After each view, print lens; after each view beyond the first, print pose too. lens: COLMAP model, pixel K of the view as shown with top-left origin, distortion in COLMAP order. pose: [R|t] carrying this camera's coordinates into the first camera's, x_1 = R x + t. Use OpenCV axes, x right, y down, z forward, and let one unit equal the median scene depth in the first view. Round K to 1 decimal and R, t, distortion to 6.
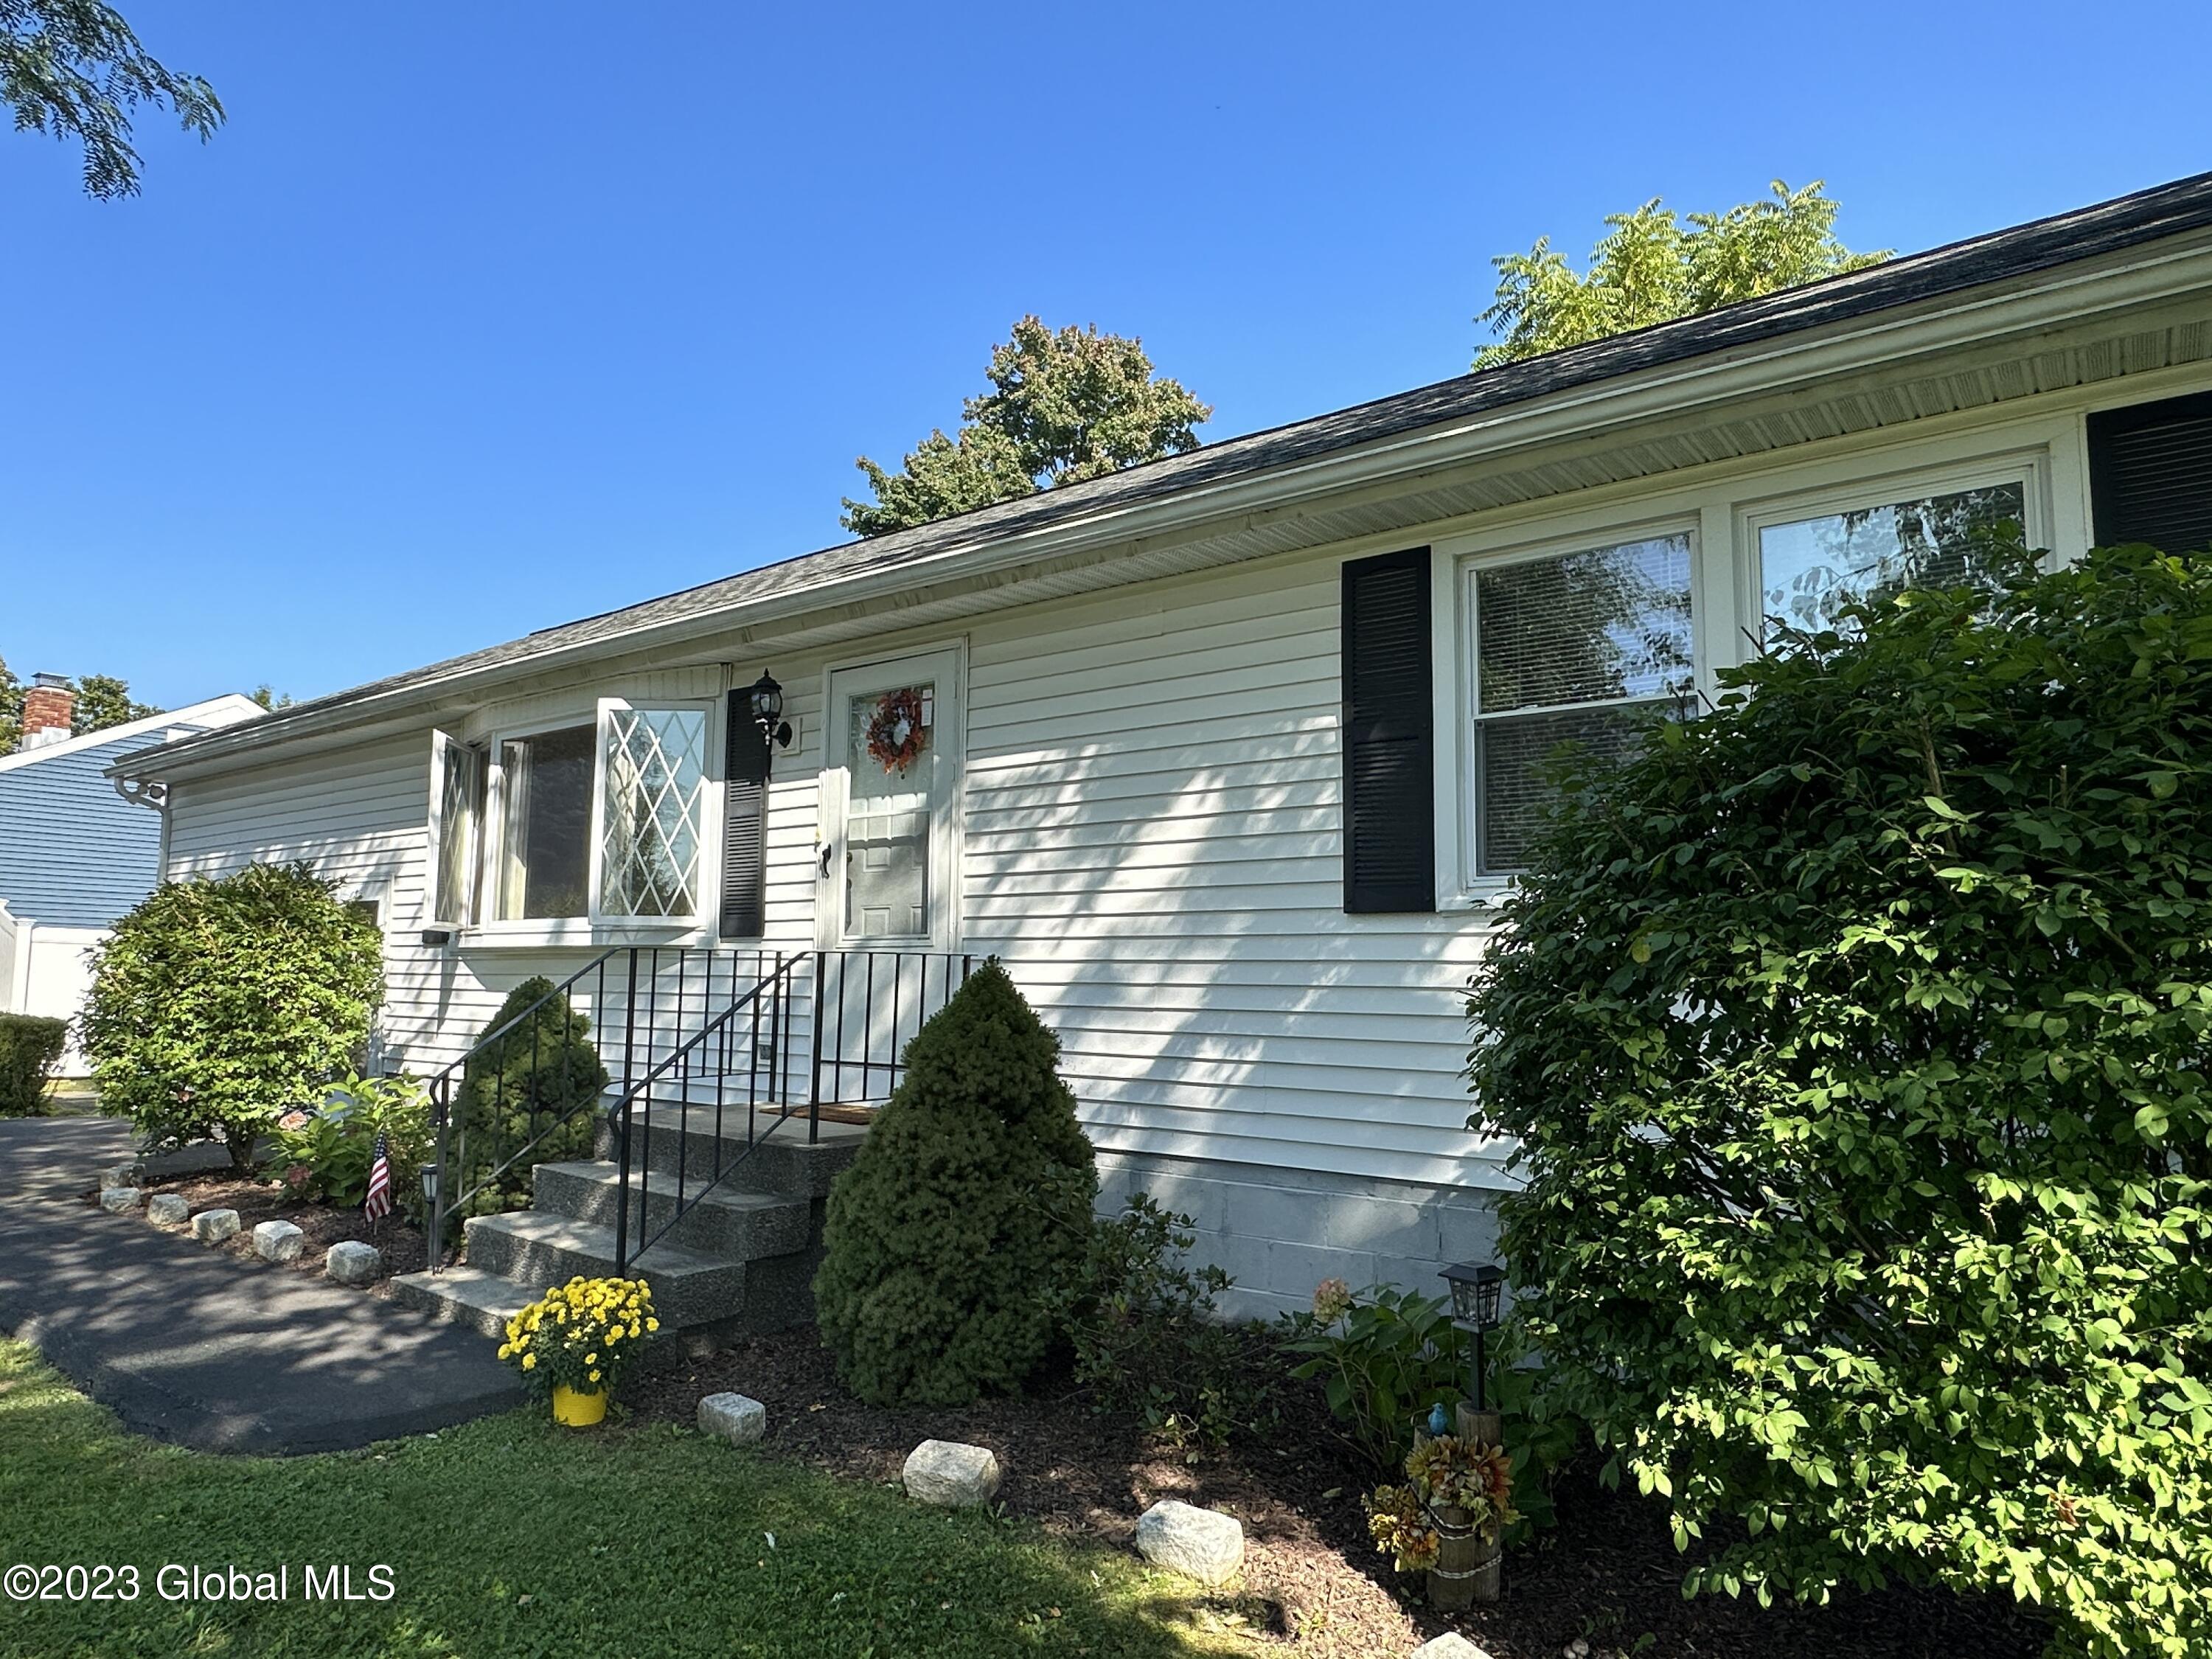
lens RADIAL K [[1383.0, 0, 1102.3], [0, 1383.0, 829.3], [0, 0, 1]] dist [-0.004688, -0.000563]
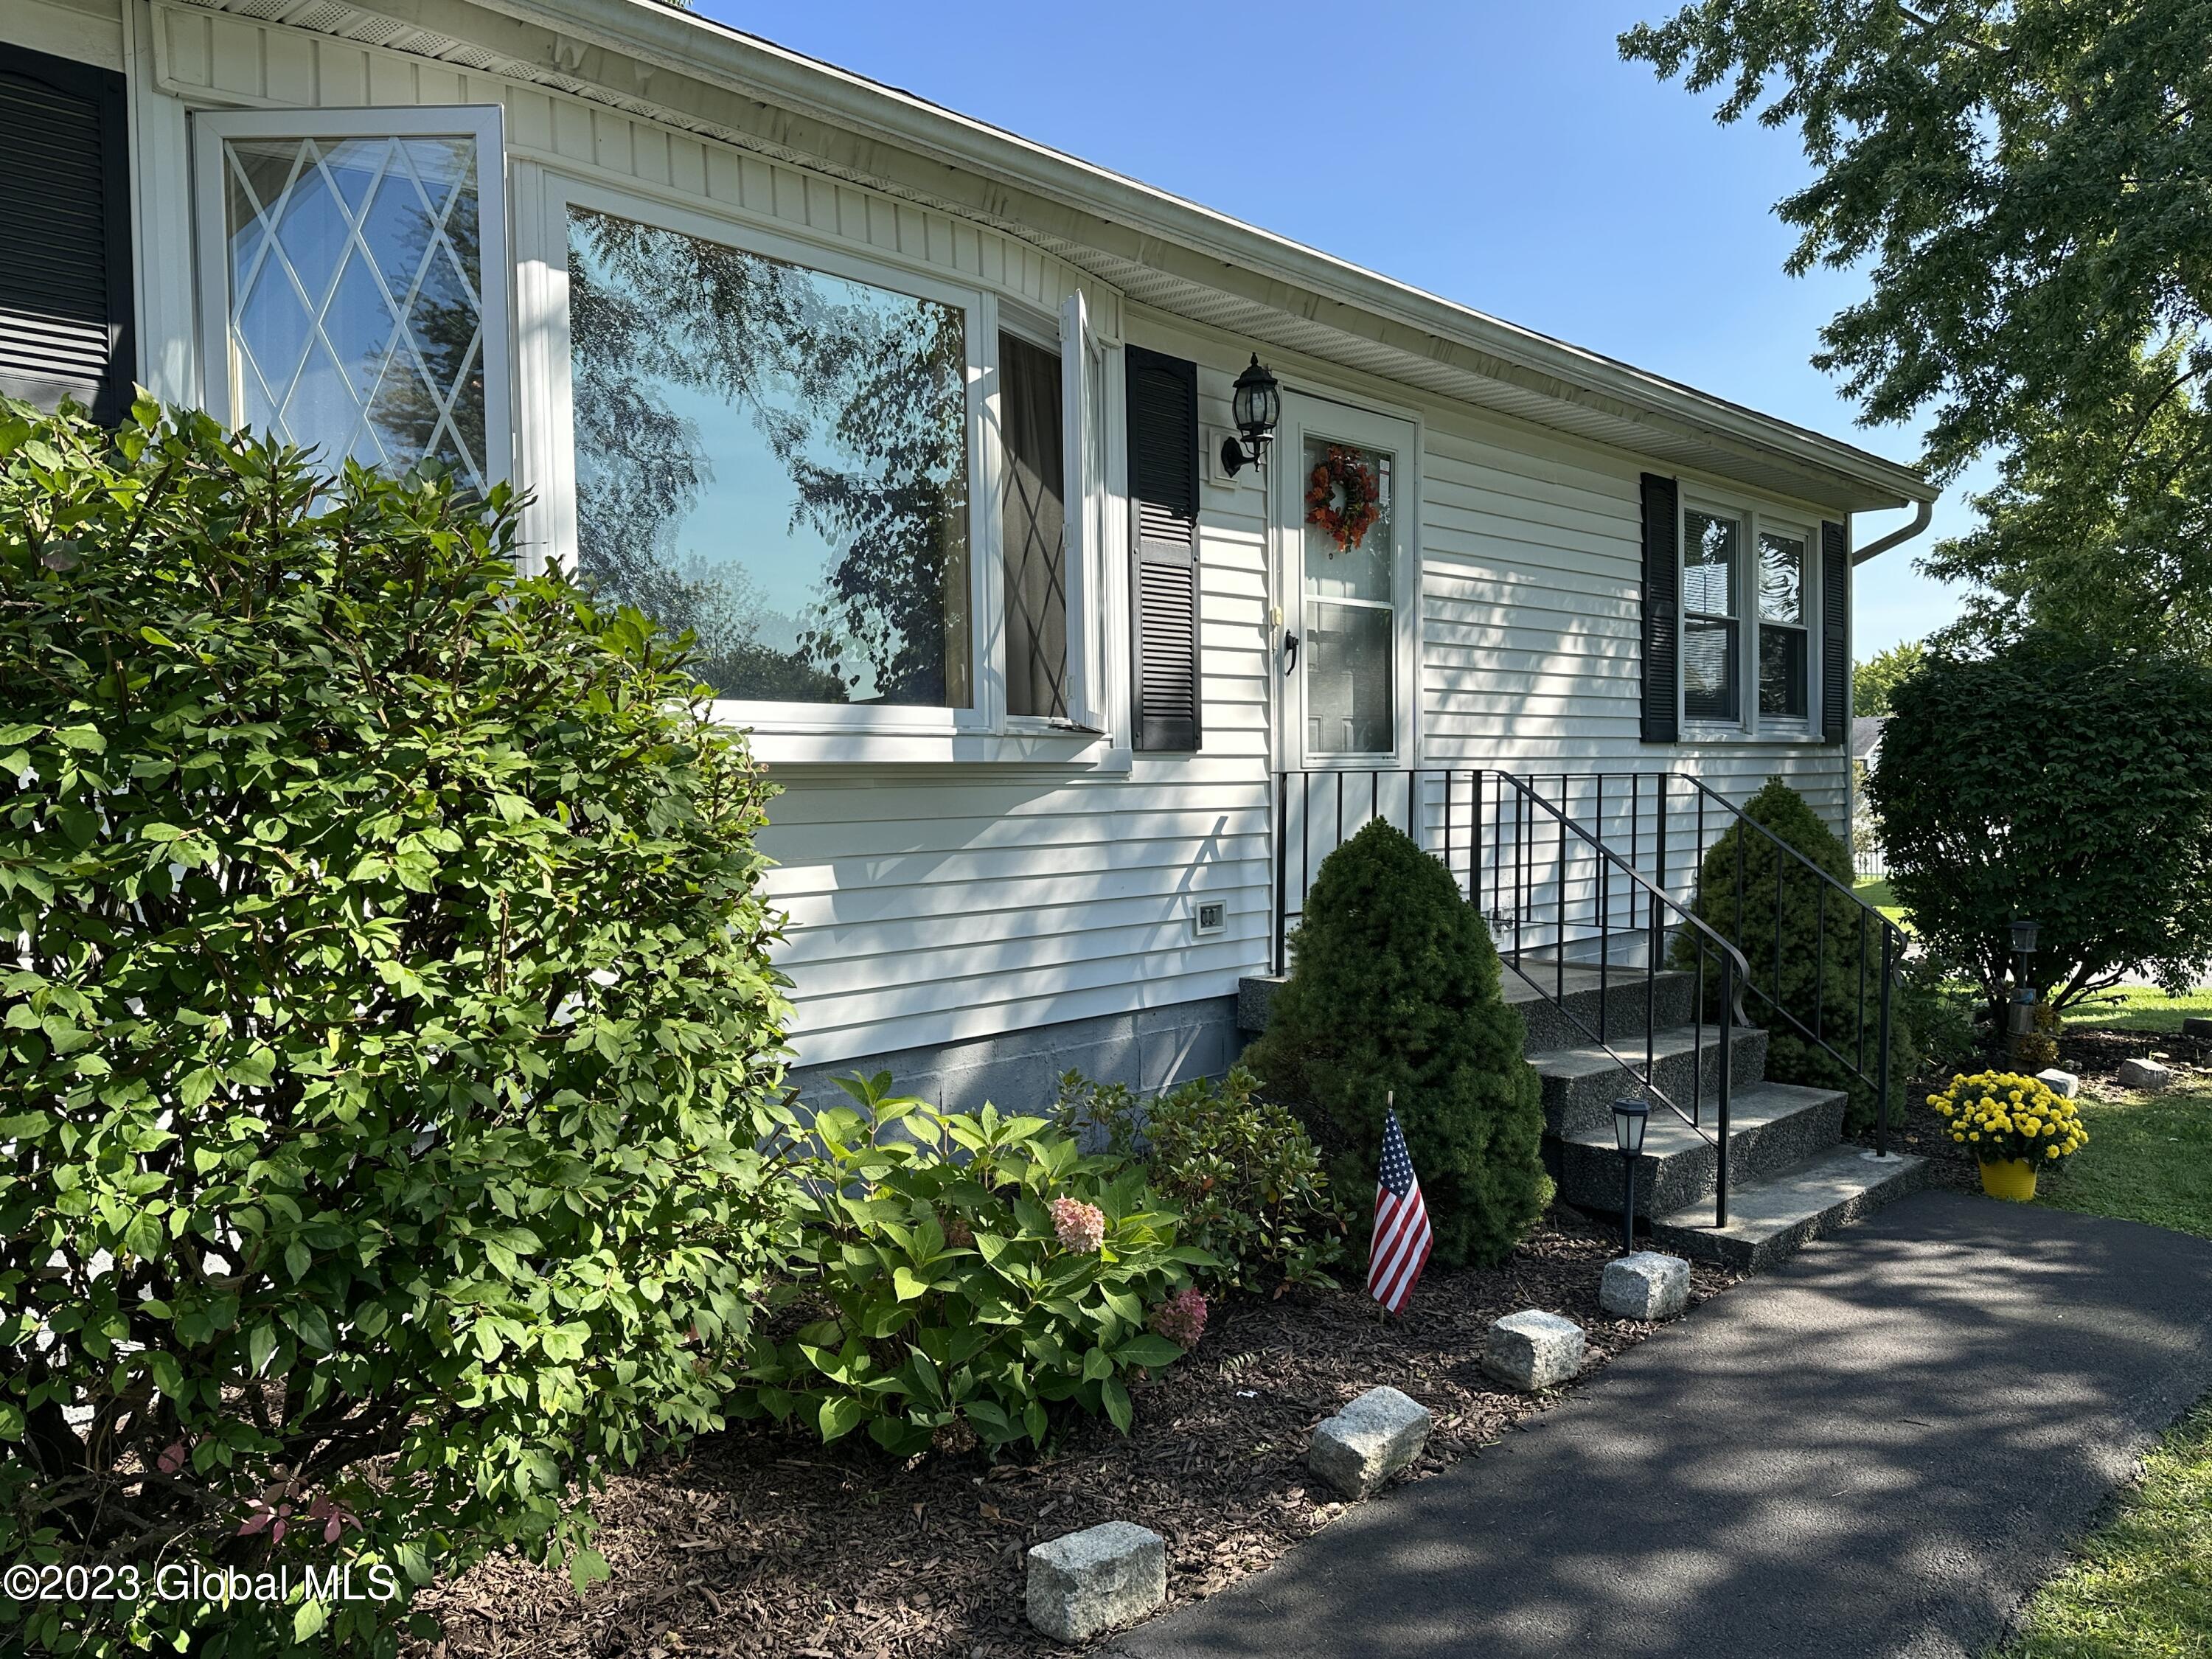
lens RADIAL K [[1601.8, 0, 1102.0], [0, 1601.8, 834.2], [0, 0, 1]] dist [0.015406, 0.001954]
pose [[0.129186, -0.045630, 0.990570, -1.123444], [-0.093064, 0.993974, 0.057924, 0.083581], [-0.987244, -0.099669, 0.124161, 1.027268]]
